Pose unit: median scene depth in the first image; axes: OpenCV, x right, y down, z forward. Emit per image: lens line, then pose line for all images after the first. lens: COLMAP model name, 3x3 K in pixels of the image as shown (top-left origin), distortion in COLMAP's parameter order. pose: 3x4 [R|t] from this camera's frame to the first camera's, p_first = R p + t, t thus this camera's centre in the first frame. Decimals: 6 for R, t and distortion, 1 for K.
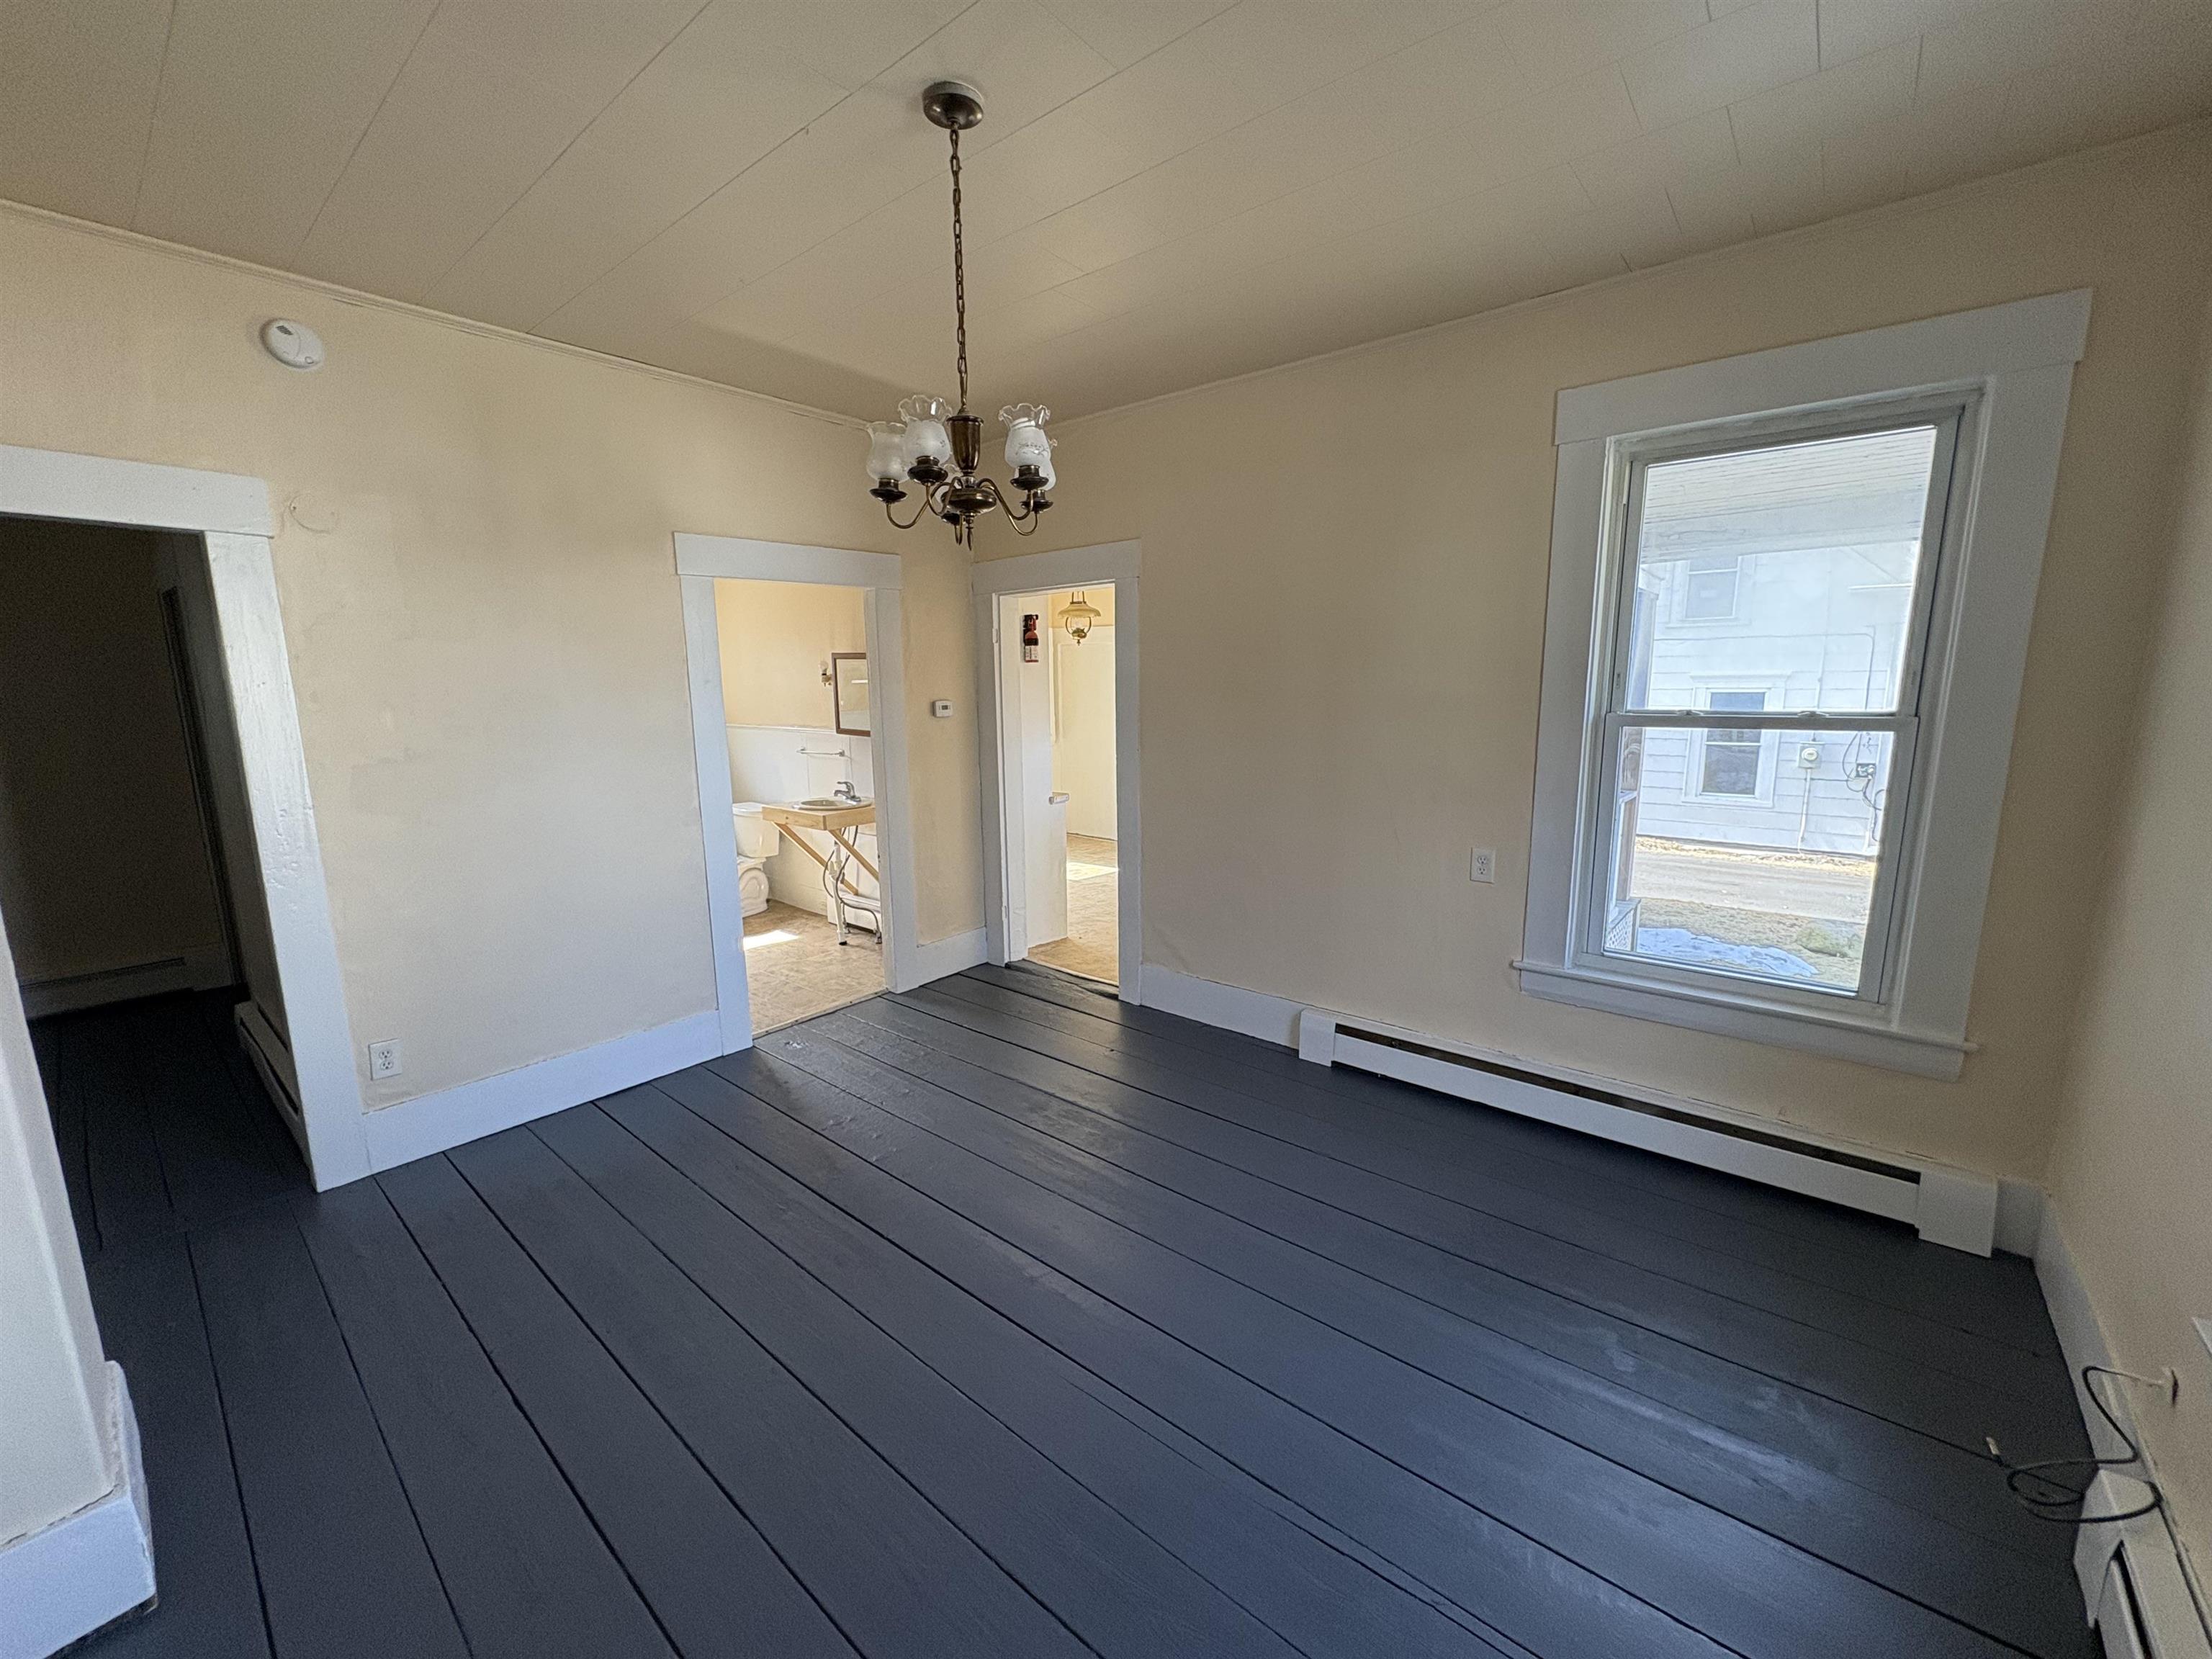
lens RADIAL K [[876.6, 0, 1119.3], [0, 876.6, 823.4], [0, 0, 1]] dist [0.000315, 0.000158]
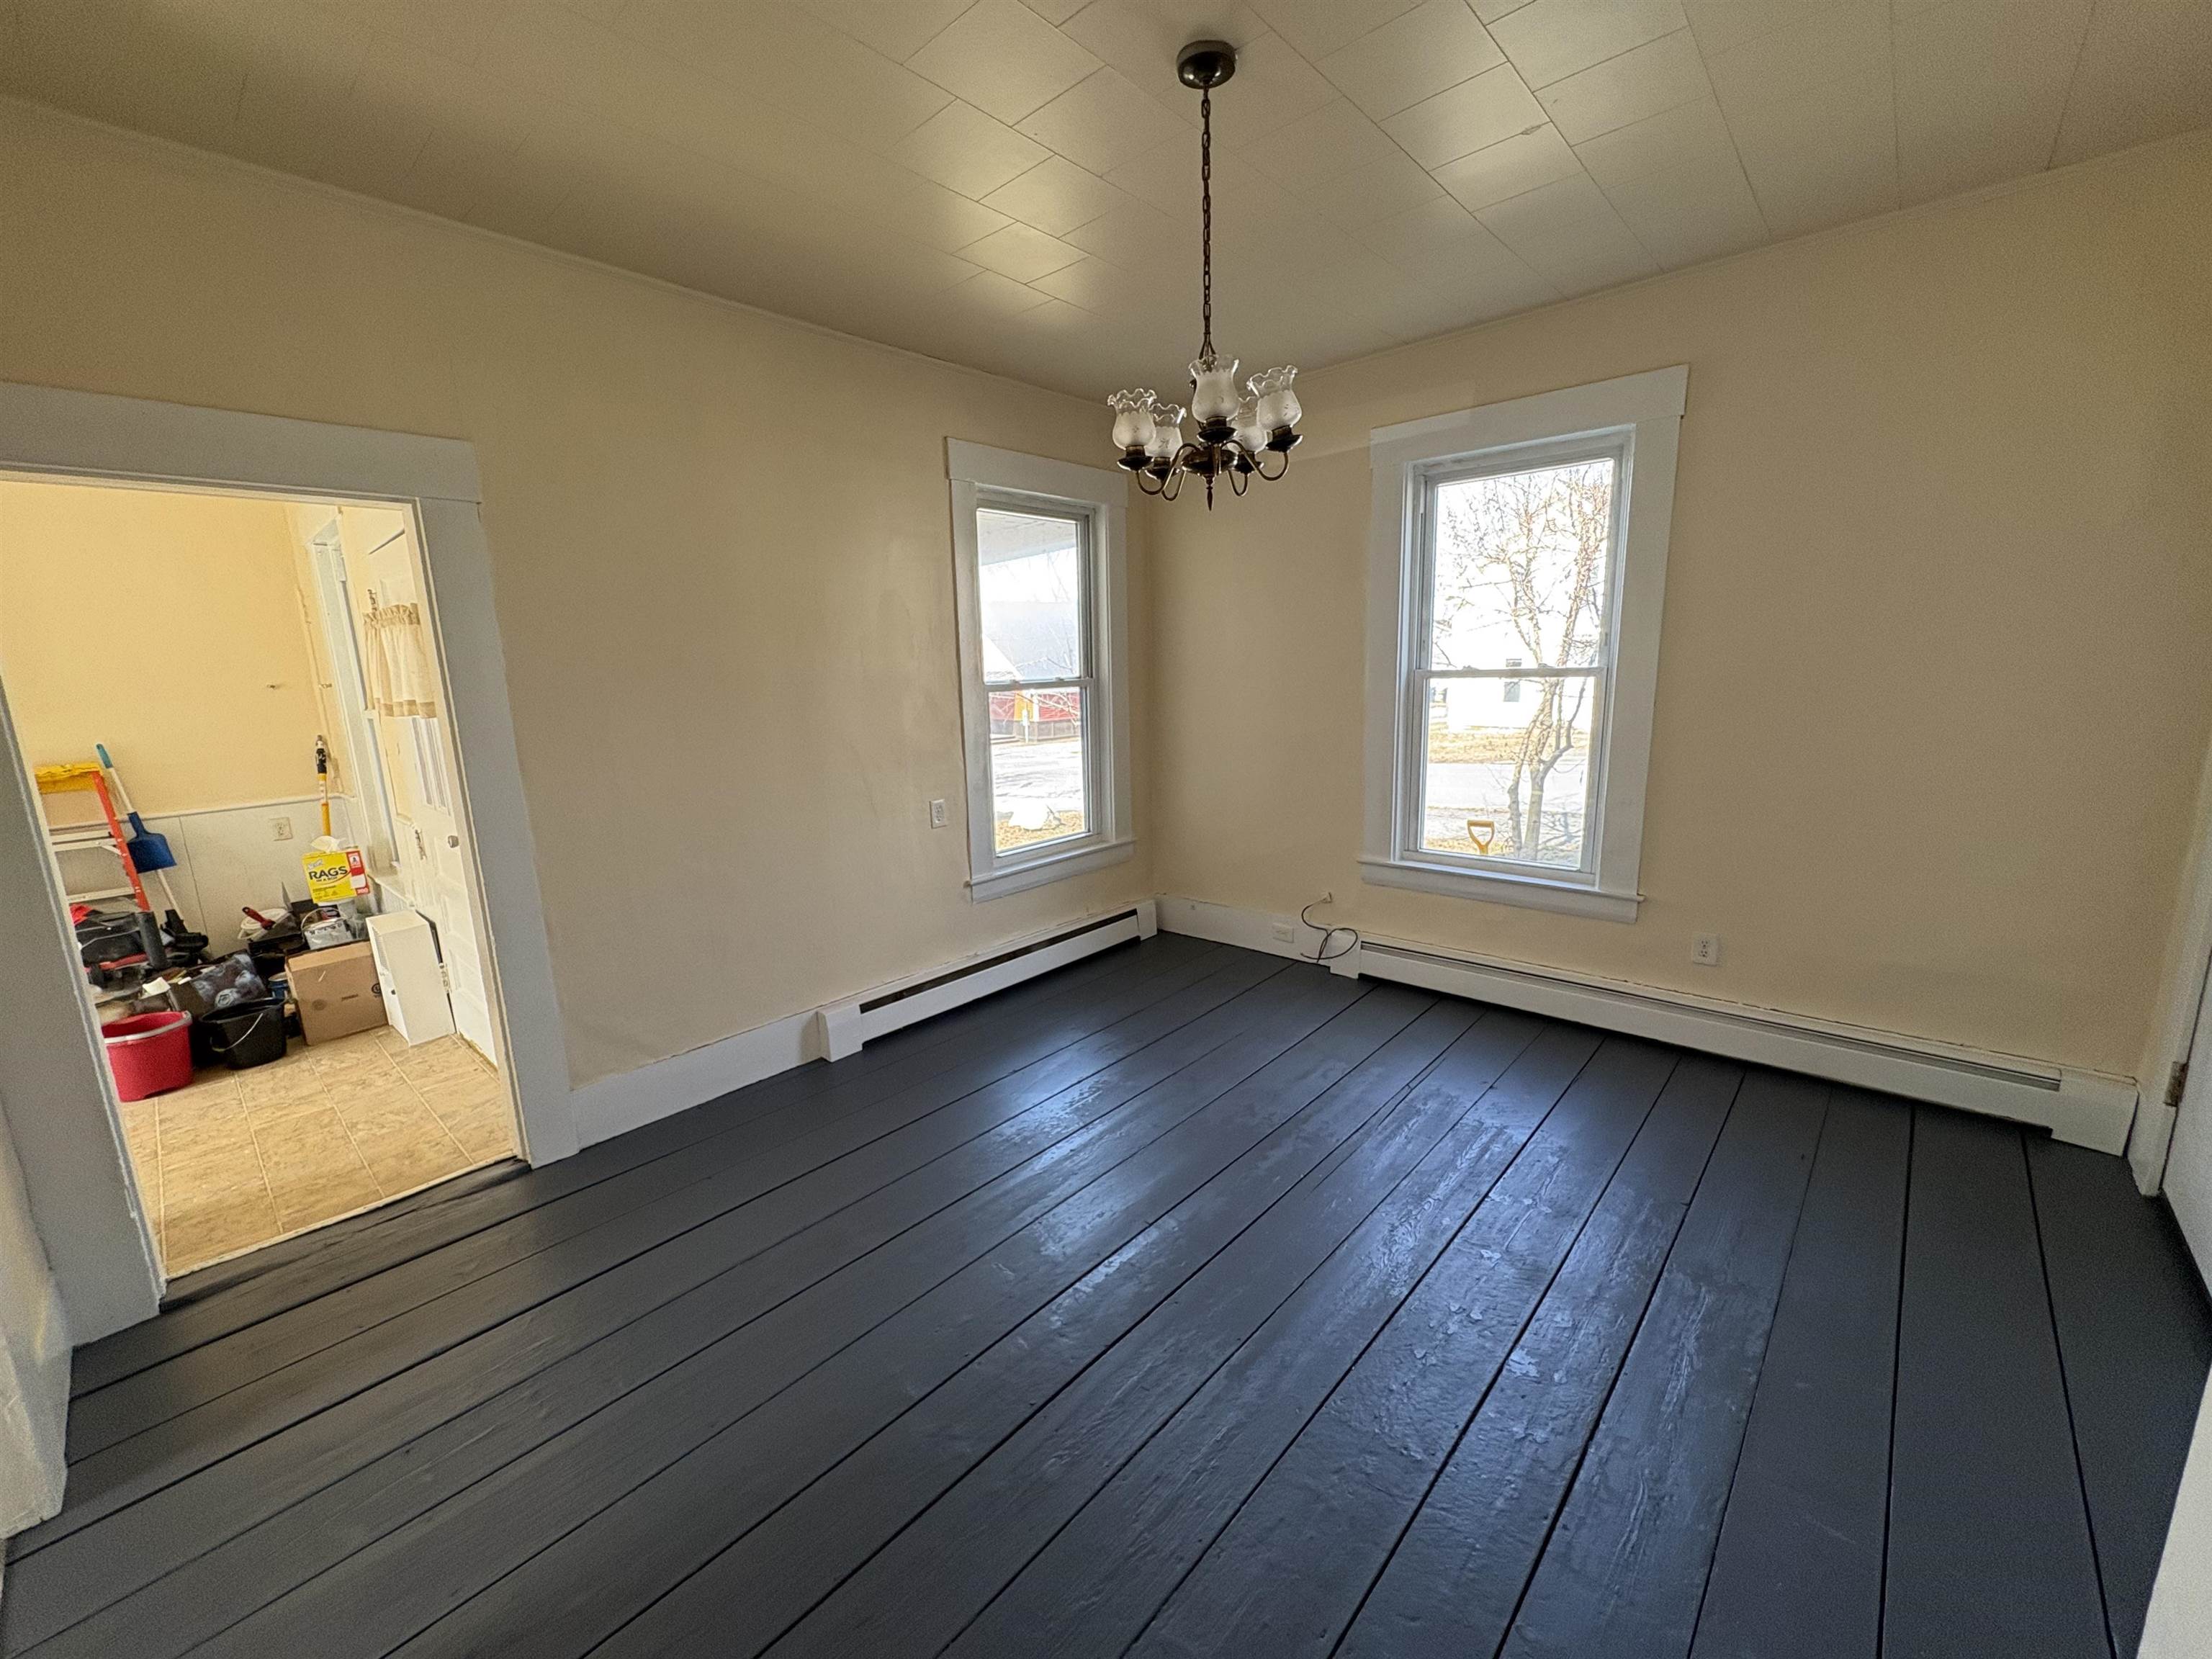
lens RADIAL K [[876.6, 0, 1119.3], [0, 876.6, 823.4], [0, 0, 1]] dist [0.000315, 0.000158]
pose [[0.038961, -0.171586, 0.984398, -0.828802], [0.190748, 0.968308, 0.161232, -0.092320], [-0.980866, 0.181490, 0.070456, 0.725056]]
